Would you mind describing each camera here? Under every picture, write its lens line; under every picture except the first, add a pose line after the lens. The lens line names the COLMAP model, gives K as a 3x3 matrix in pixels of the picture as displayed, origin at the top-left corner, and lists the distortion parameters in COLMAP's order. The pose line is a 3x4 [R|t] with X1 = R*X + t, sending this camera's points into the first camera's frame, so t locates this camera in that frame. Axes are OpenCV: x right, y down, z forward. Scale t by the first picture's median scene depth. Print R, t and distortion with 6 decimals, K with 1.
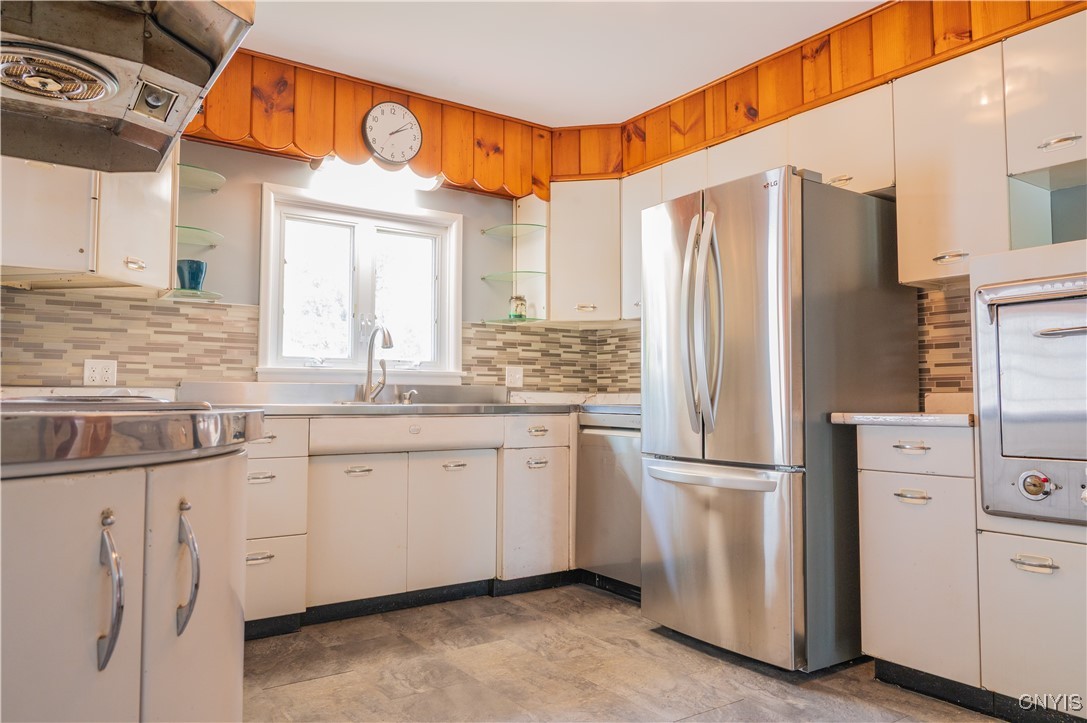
lens RADIAL K [[756.3, 0, 548.7], [0, 756.3, 359.7], [0, 0, 1]] dist [-0.002266, 0.000793]
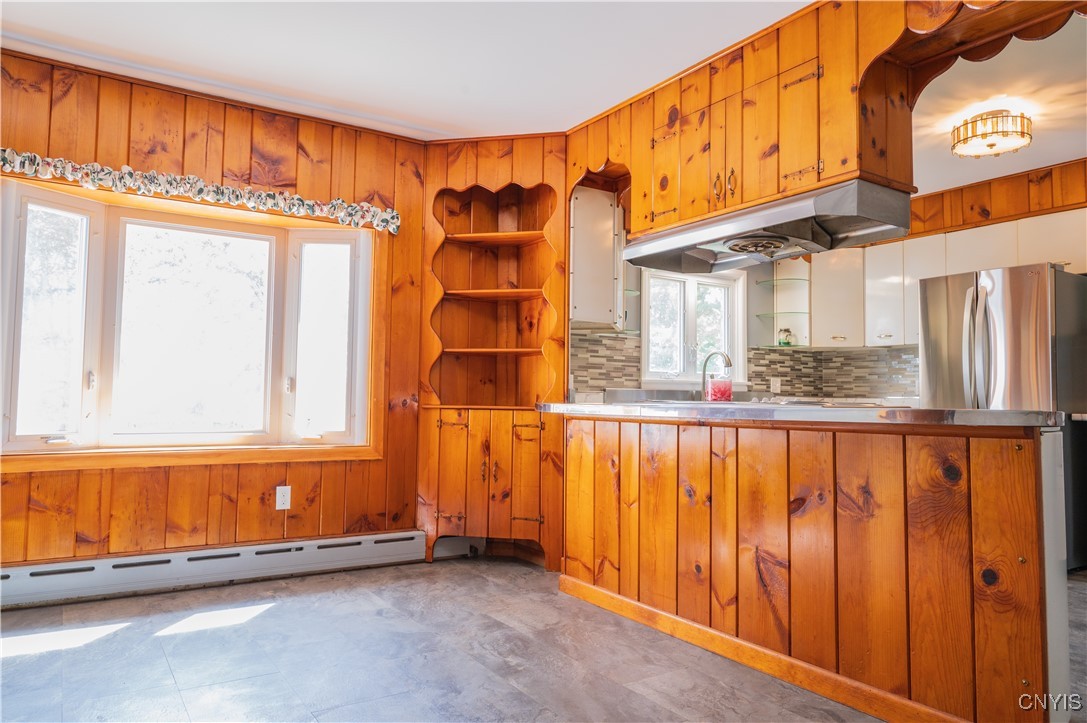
lens RADIAL K [[725.1, 0, 546.2], [0, 725.1, 359.9], [0, 0, 1]] dist [-0.007004, 0.001285]
pose [[0.999446, 0.011398, -0.031272, -0.560179], [-0.011266, 0.999927, 0.004394, -0.033893], [0.031320, -0.004039, 0.999501, -0.463460]]
